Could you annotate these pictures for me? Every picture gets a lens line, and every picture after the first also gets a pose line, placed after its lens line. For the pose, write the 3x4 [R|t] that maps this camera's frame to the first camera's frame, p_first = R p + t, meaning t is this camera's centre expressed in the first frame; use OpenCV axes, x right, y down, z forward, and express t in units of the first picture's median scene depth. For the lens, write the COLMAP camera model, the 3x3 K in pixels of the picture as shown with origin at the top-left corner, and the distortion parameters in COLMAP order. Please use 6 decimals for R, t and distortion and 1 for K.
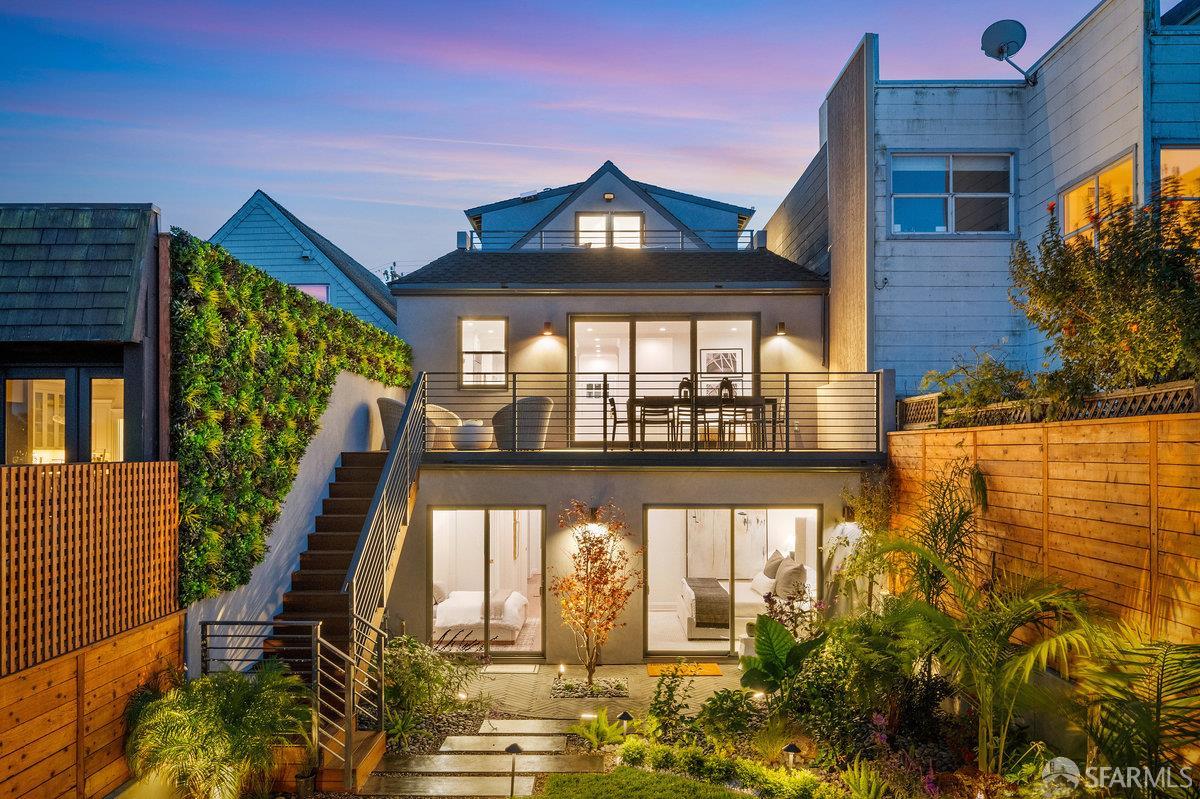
lens RADIAL K [[922.2, 0, 600.0], [0, 922.2, 444.0], [0, 0, 1]] dist [0.011379, -0.001414]
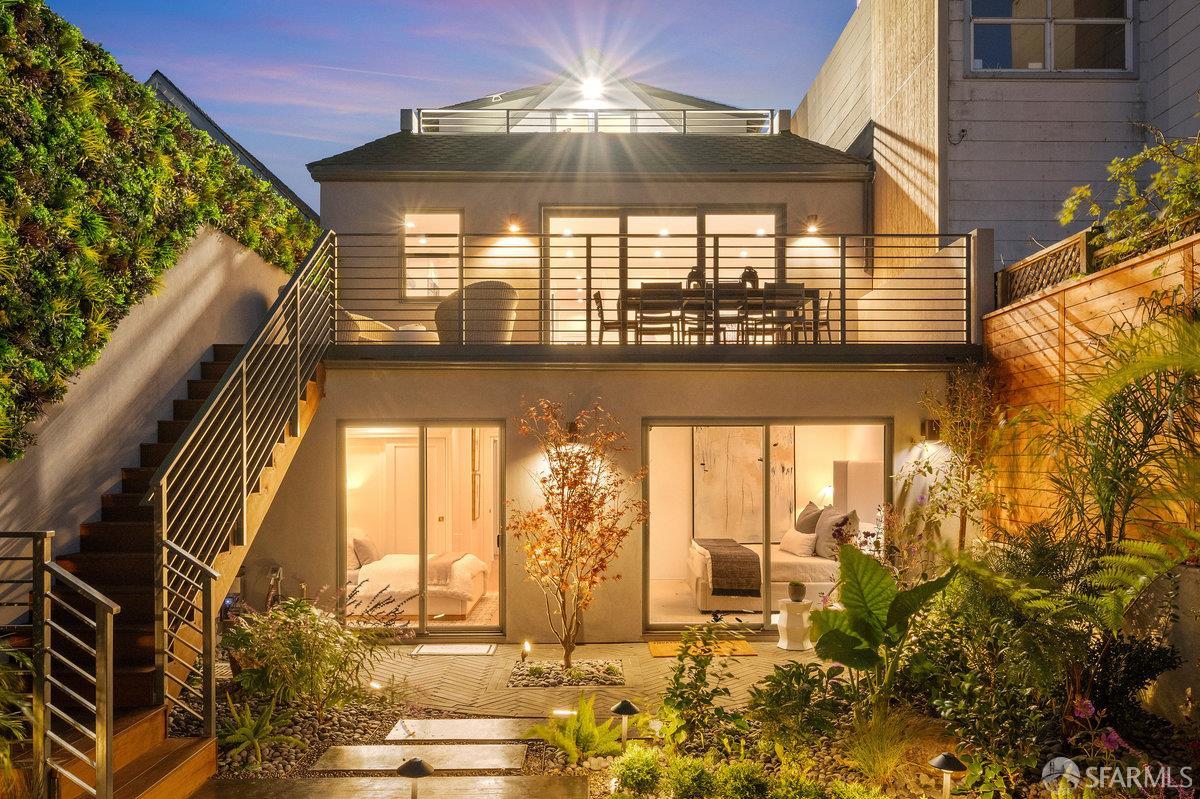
lens RADIAL K [[922.2, 0, 604.3], [0, 922.2, 461.7], [0, 0, 1]] dist [0.011379, -0.001414]
pose [[0.999736, -0.002708, 0.022833, 0.001146], [0.002495, 0.999953, 0.009323, 0.094248], [-0.022857, -0.009263, 0.999696, 0.295880]]
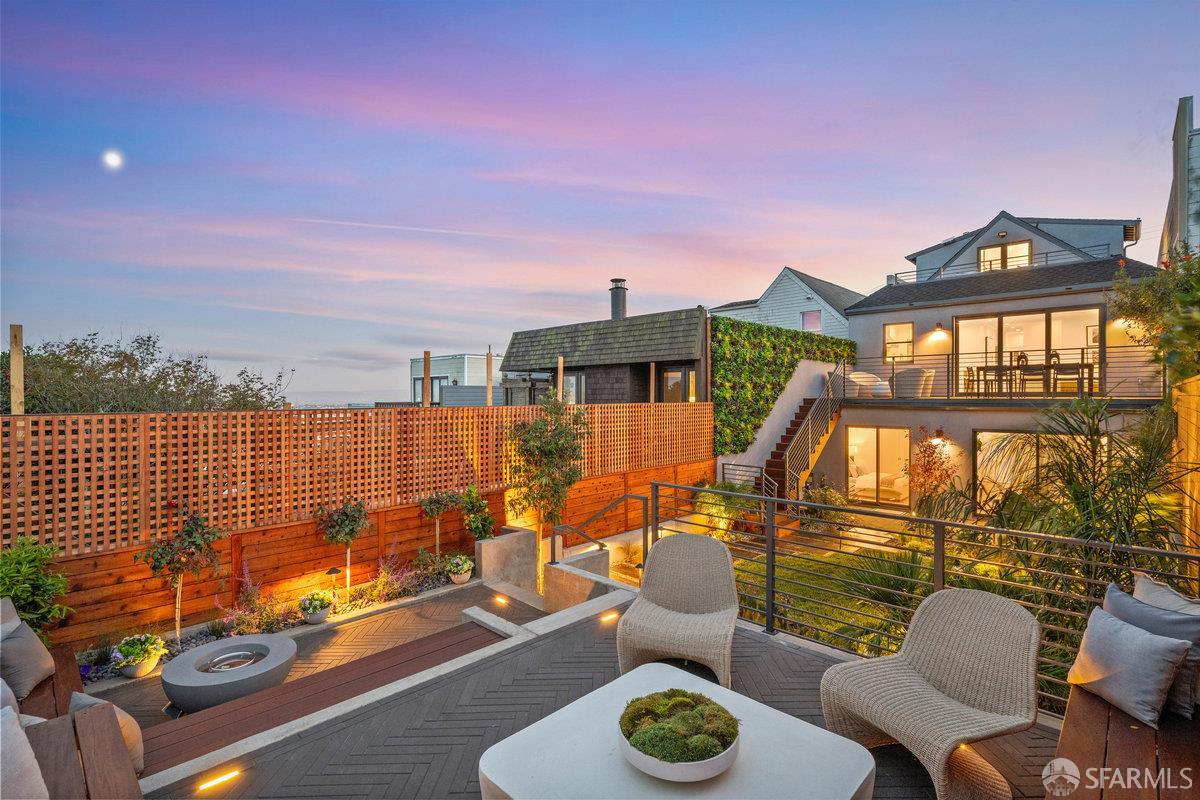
lens RADIAL K [[574.1, 0, 610.7], [0, 574.1, 398.8], [0, 0, 1]] dist [0.002866, -0.000157]
pose [[0.746355, 0.002561, -0.665543, 0.267687], [0.003867, 0.999959, 0.008185, -0.003470], [0.665537, -0.008682, 0.746315, -0.273419]]
